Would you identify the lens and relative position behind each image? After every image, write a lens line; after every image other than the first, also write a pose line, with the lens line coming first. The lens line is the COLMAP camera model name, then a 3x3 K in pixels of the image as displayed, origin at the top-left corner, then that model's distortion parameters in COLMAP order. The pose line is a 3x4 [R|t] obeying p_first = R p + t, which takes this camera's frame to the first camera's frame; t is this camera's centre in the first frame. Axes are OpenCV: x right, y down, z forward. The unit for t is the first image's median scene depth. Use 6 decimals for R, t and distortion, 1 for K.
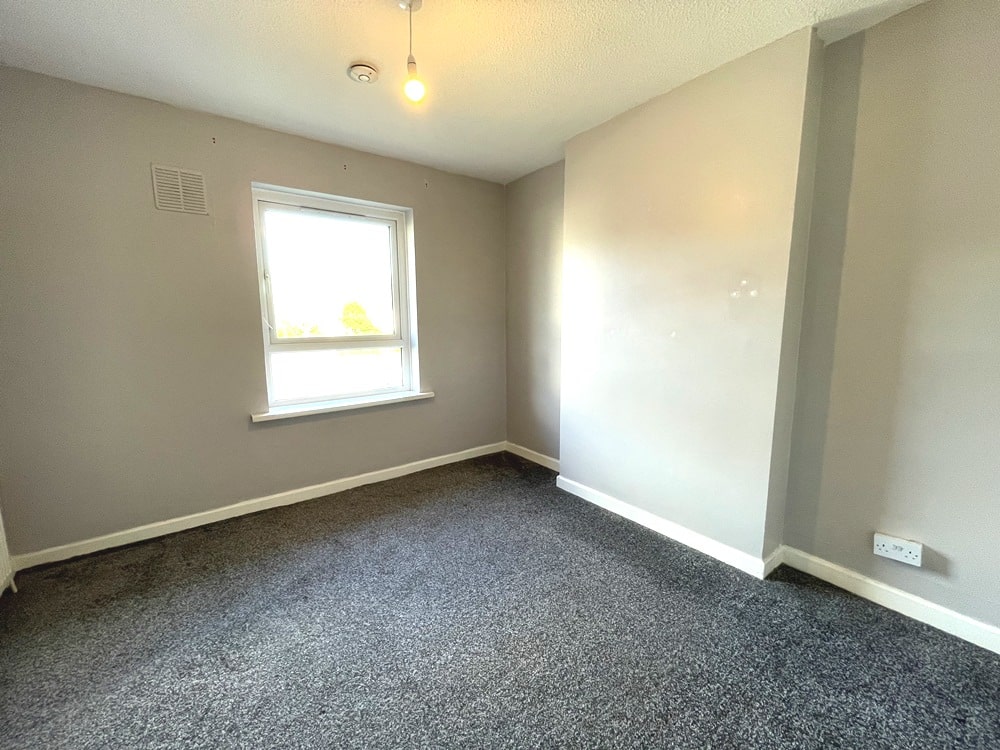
lens RADIAL K [[401.1, 0, 505.6], [0, 401.1, 373.9], [0, 0, 1]] dist [0.000014, -0.000109]
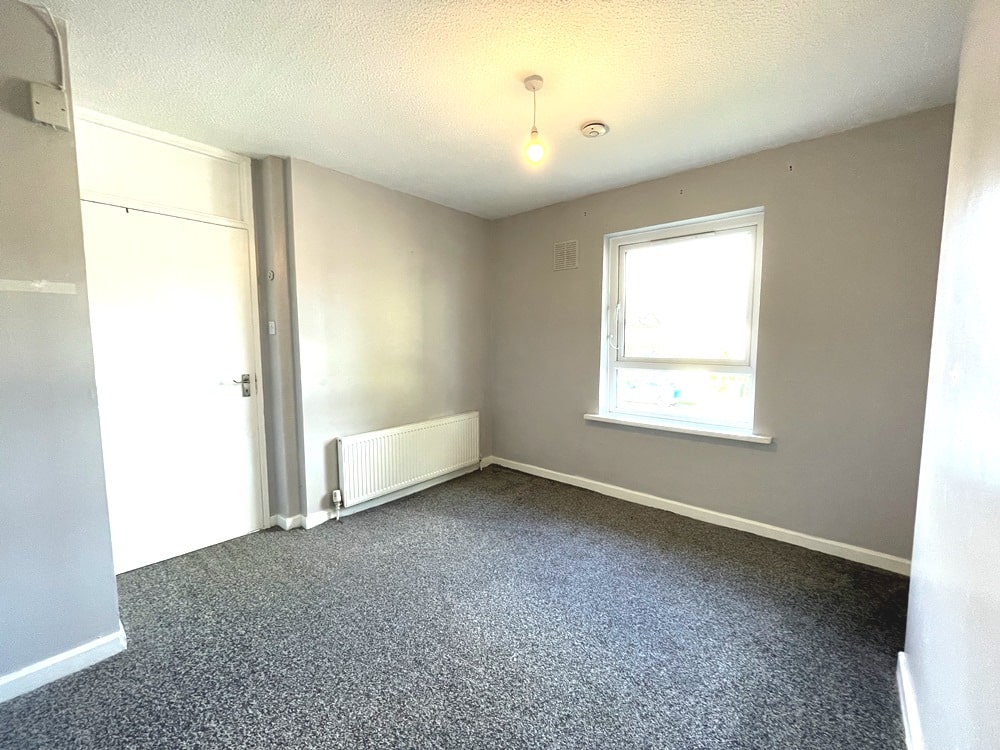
lens RADIAL K [[405.8, 0, 499.9], [0, 405.8, 376.1], [0, 0, 1]] dist [-0.000308, -0.000099]
pose [[0.208402, 0.095241, -0.973395, 0.588142], [-0.137390, 0.988230, 0.067277, -0.068306], [0.968345, 0.119714, 0.219034, 0.421464]]
